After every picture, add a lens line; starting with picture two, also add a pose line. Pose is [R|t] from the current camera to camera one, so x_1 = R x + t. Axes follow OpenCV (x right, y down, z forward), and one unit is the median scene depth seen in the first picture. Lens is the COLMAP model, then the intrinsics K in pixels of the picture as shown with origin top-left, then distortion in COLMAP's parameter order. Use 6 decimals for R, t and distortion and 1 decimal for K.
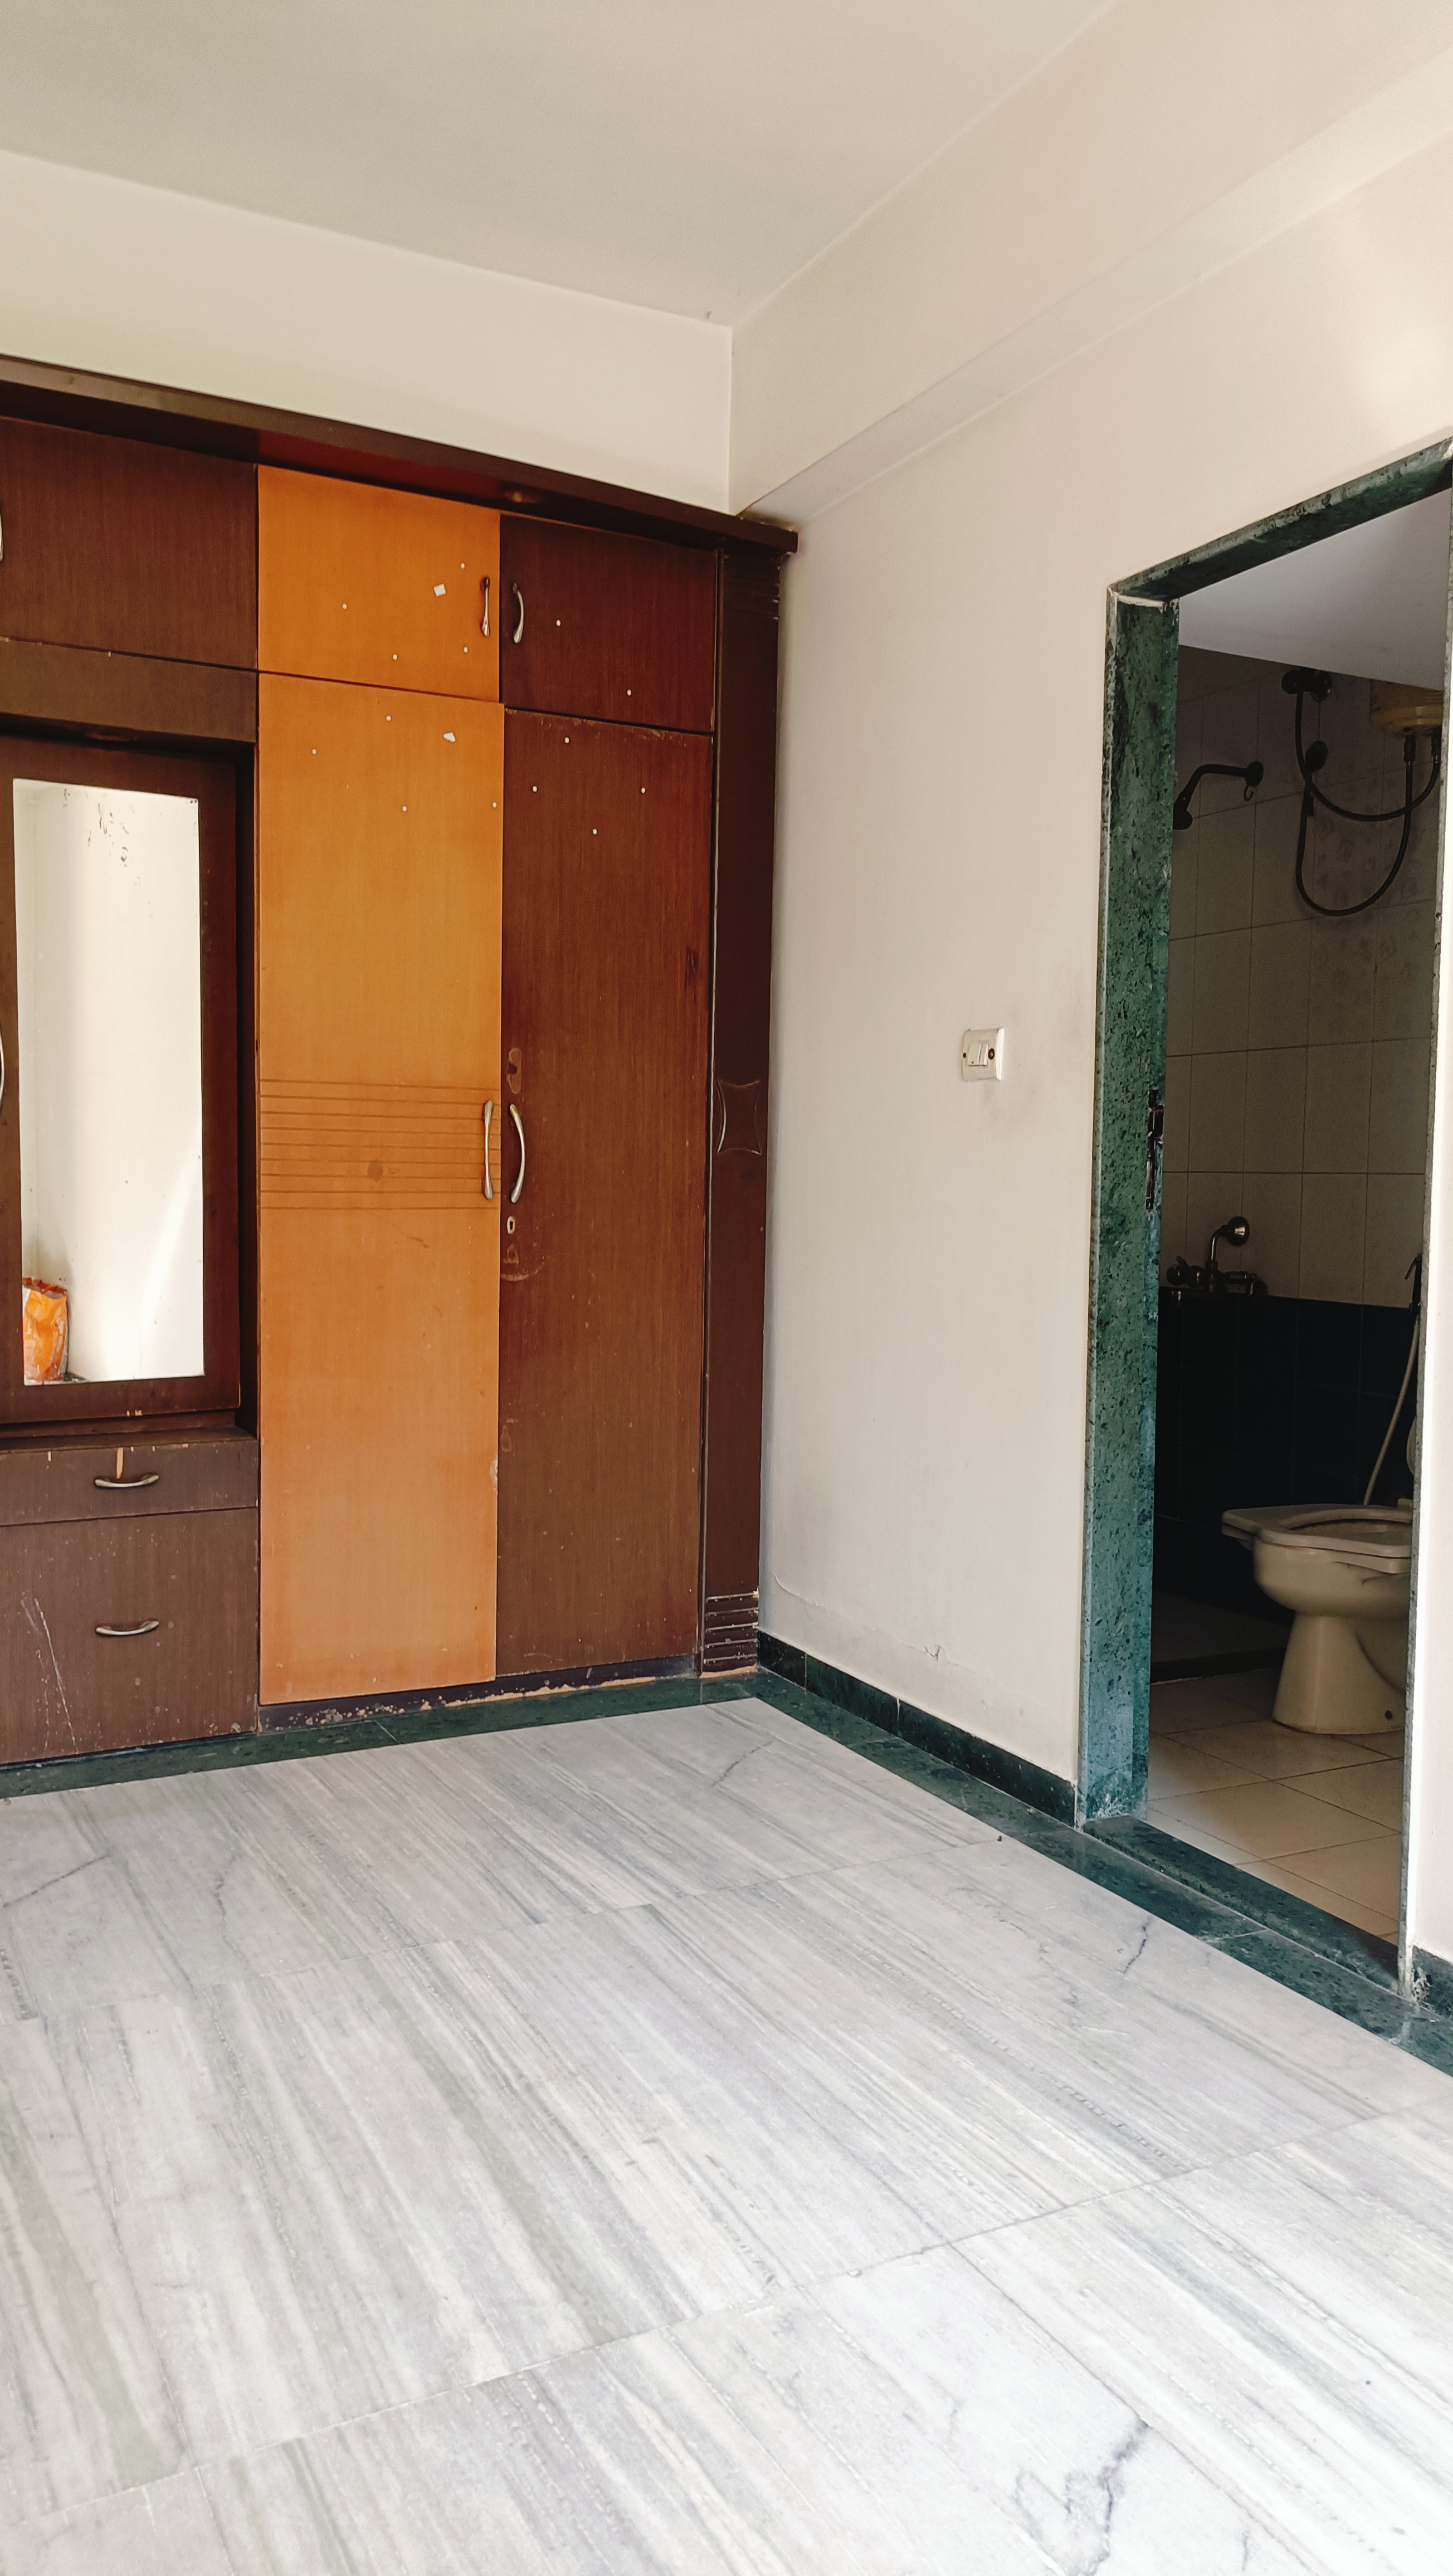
lens RADIAL K [[1894.9, 0, 726.6], [0, 1894.9, 1284.6], [0, 0, 1]] dist [0.020539, -0.001037]
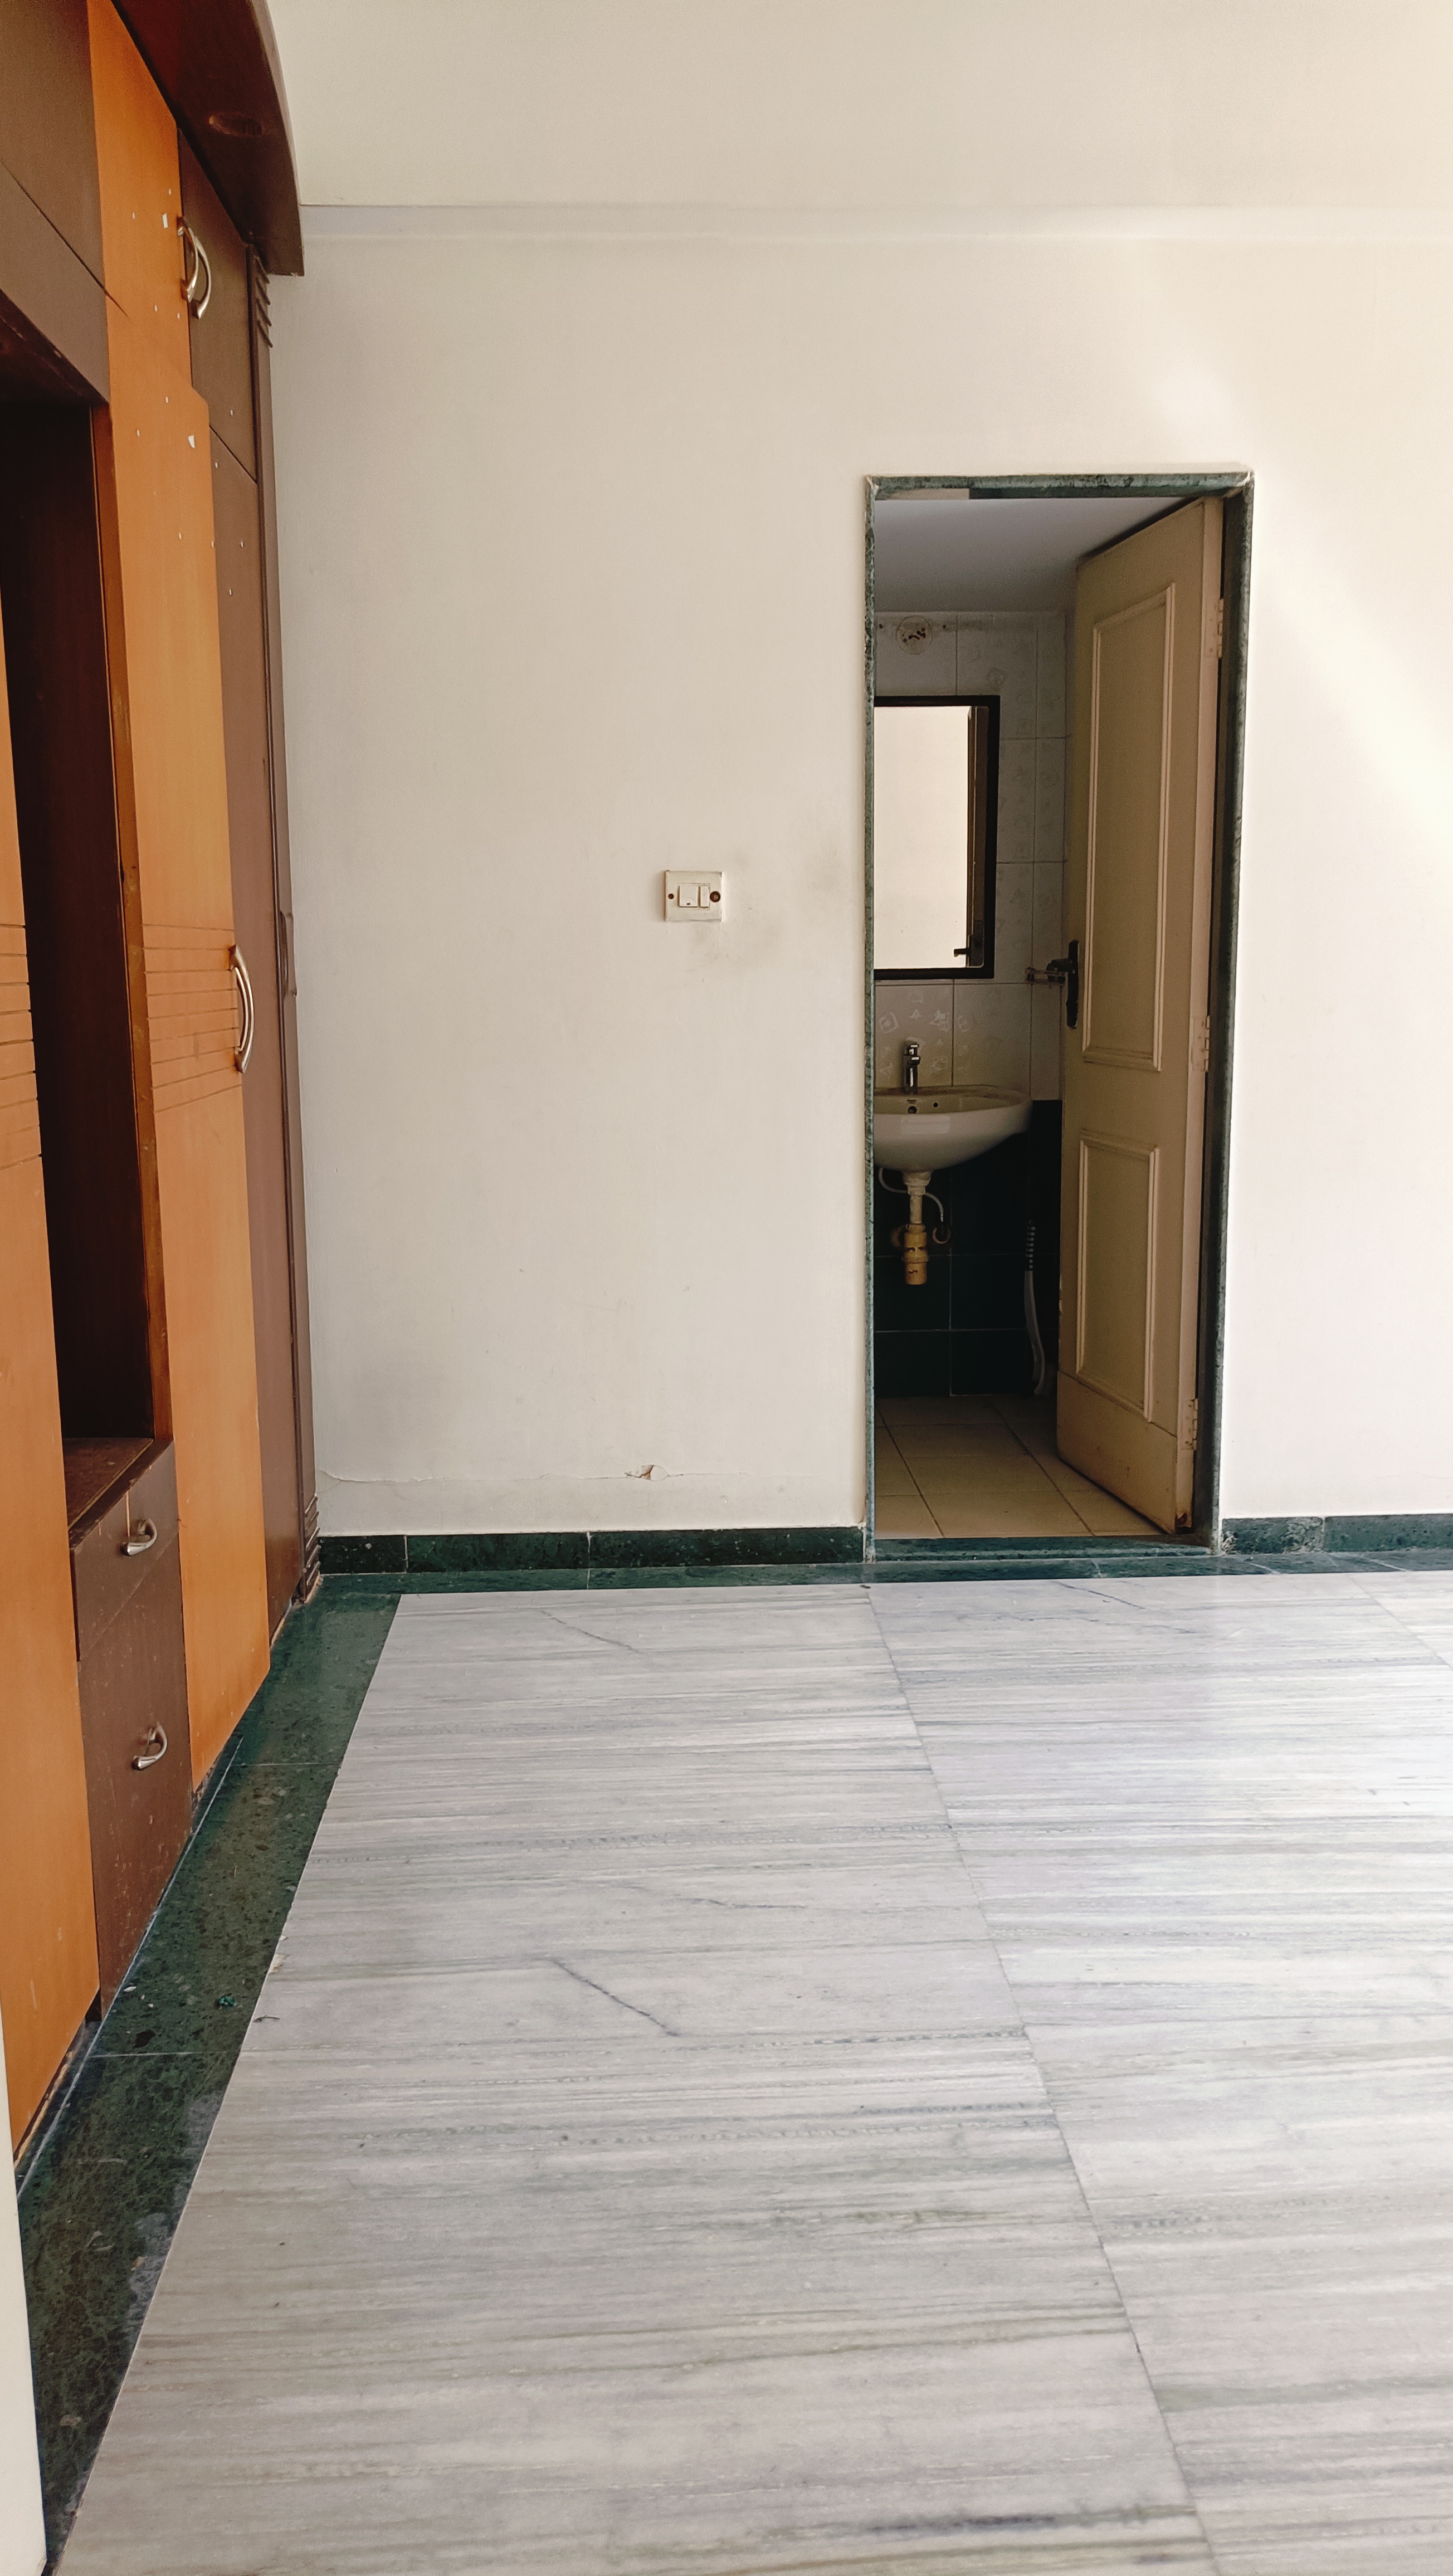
lens RADIAL K [[1894.9, 0, 718.3], [0, 1894.9, 1285.2], [0, 0, 1]] dist [0.020539, -0.001037]
pose [[0.420566, -0.178533, 0.889522, -1.046487], [0.072723, 0.983926, 0.163097, -0.101288], [-0.904343, -0.003904, 0.426789, 0.685111]]
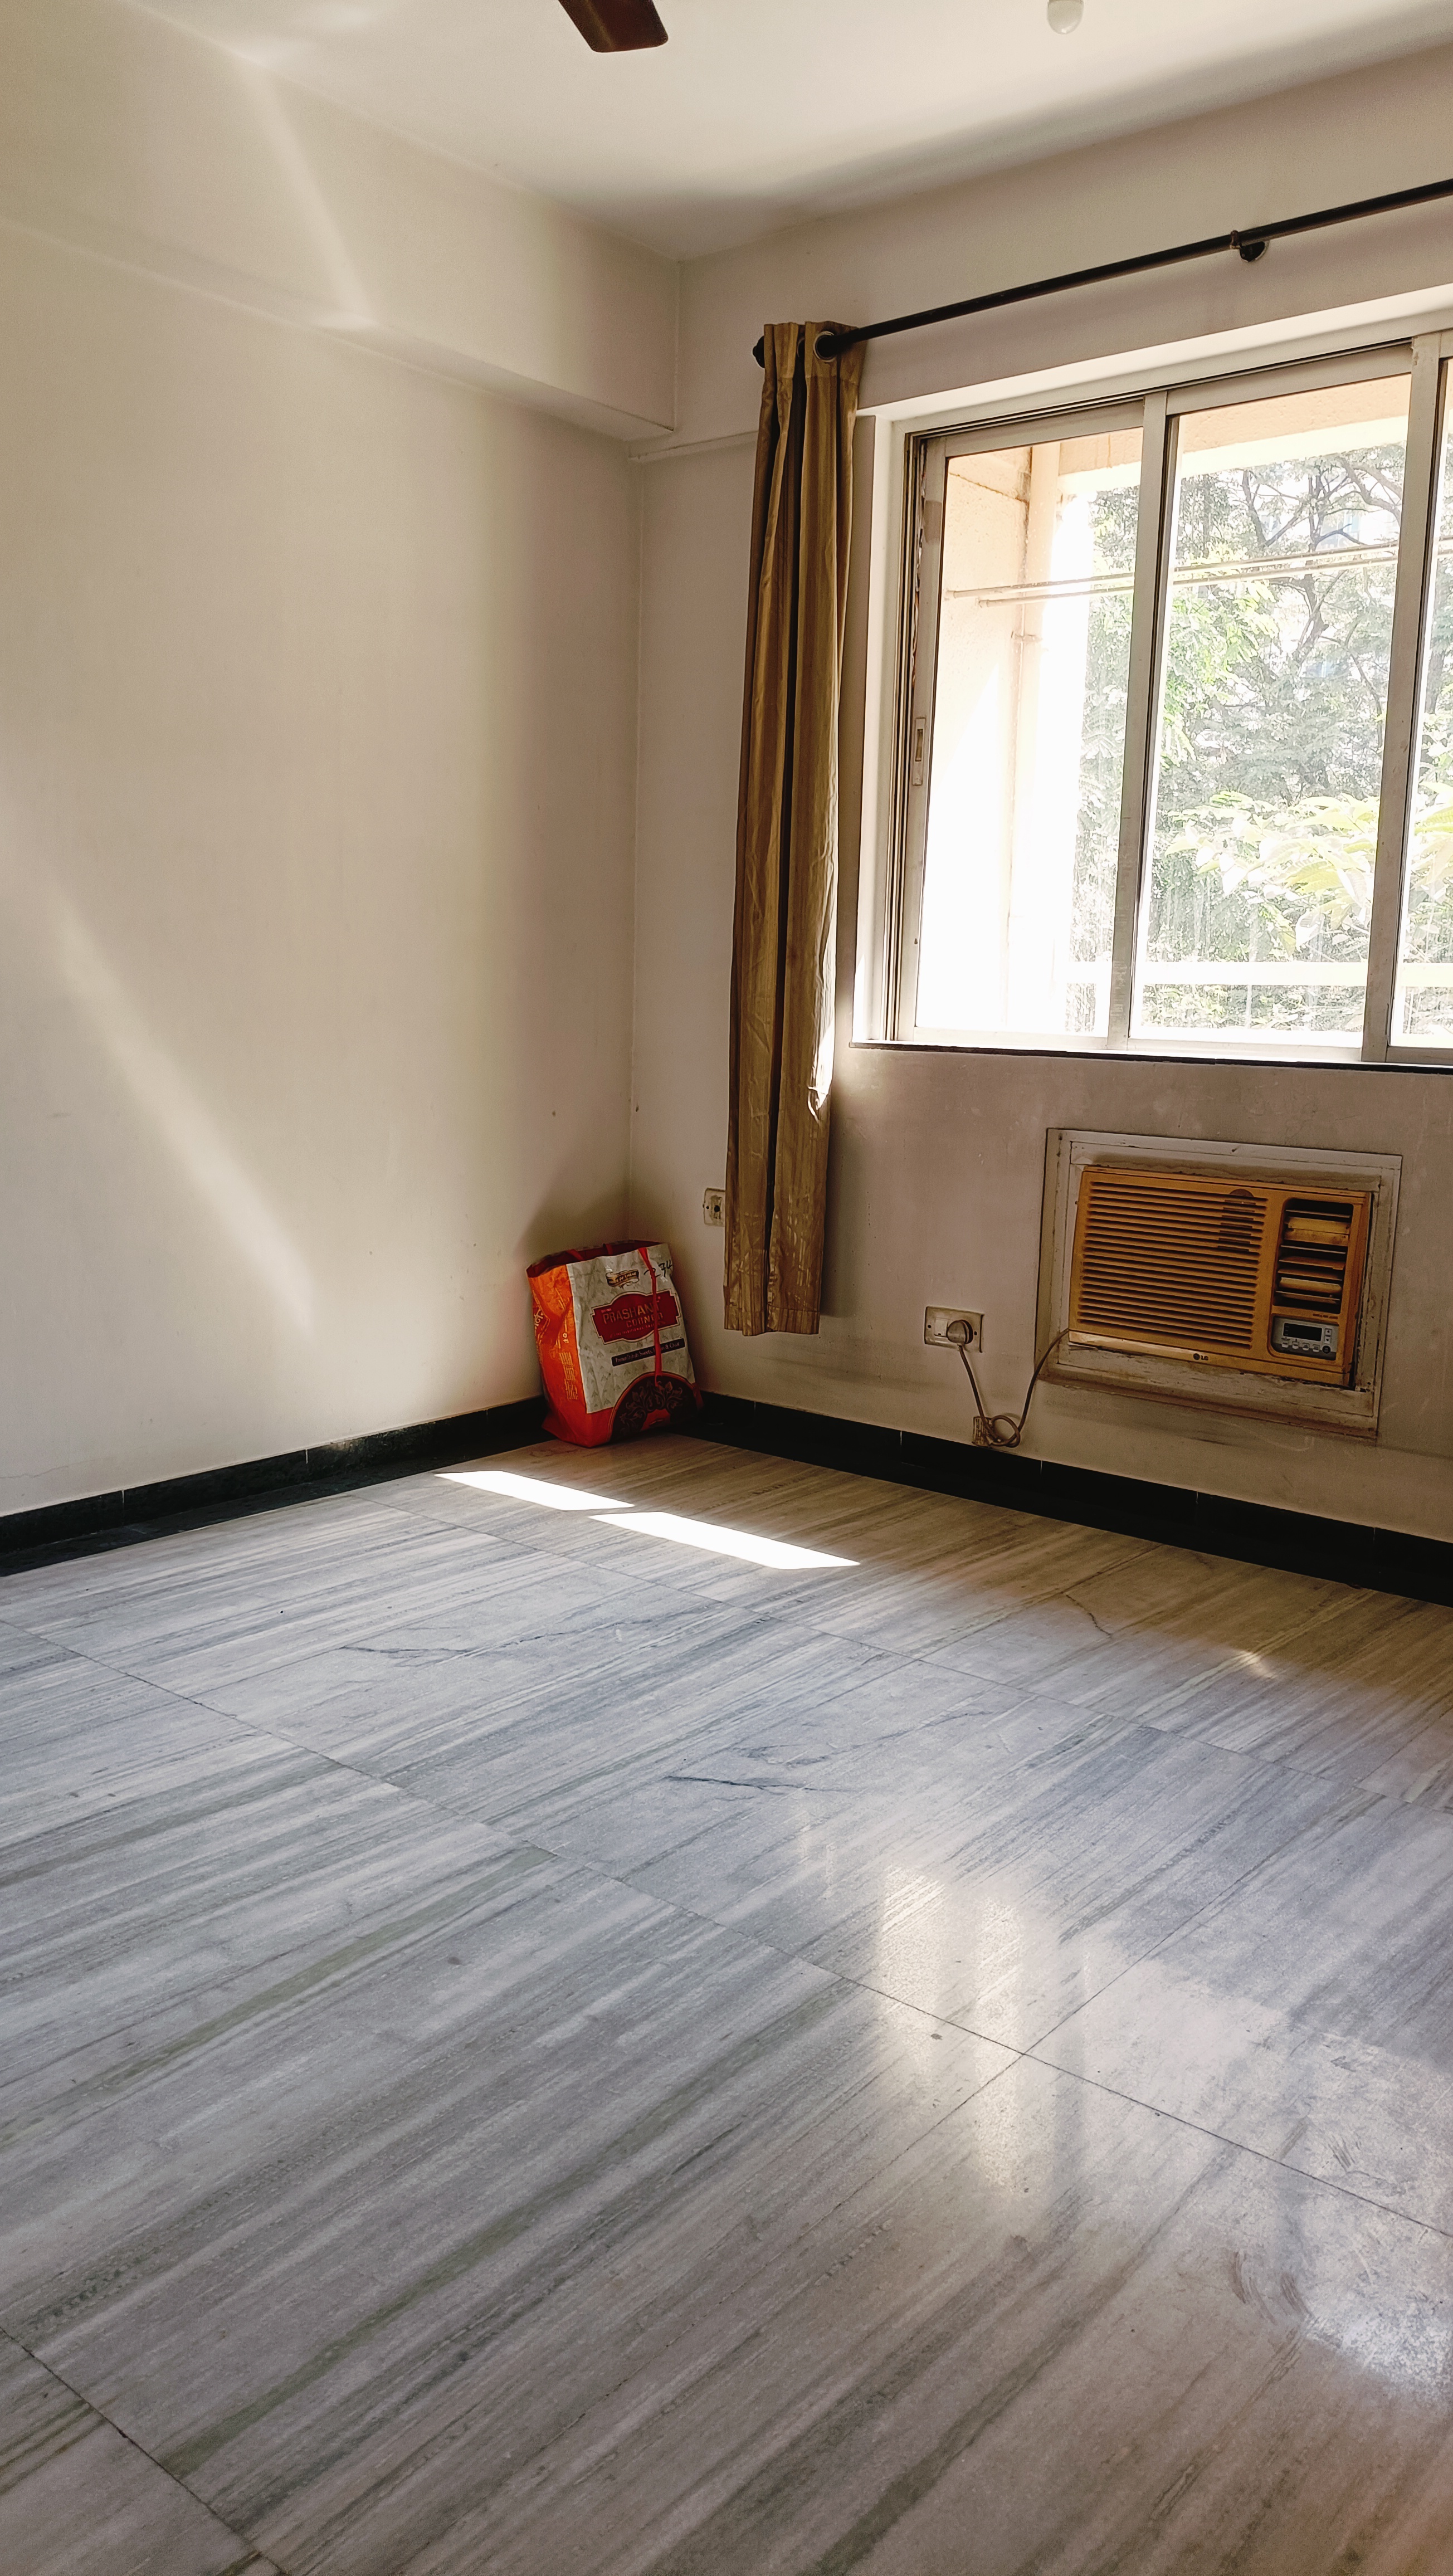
lens RADIAL K [[1894.9, 0, 729.2], [0, 1894.9, 1283.4], [0, 0, 1]] dist [0.020539, -0.001037]
pose [[-0.397779, -0.166585, 0.902231, -1.014433], [0.026062, 0.980930, 0.192606, -0.080319], [-0.917111, 0.100129, -0.385852, 0.845689]]
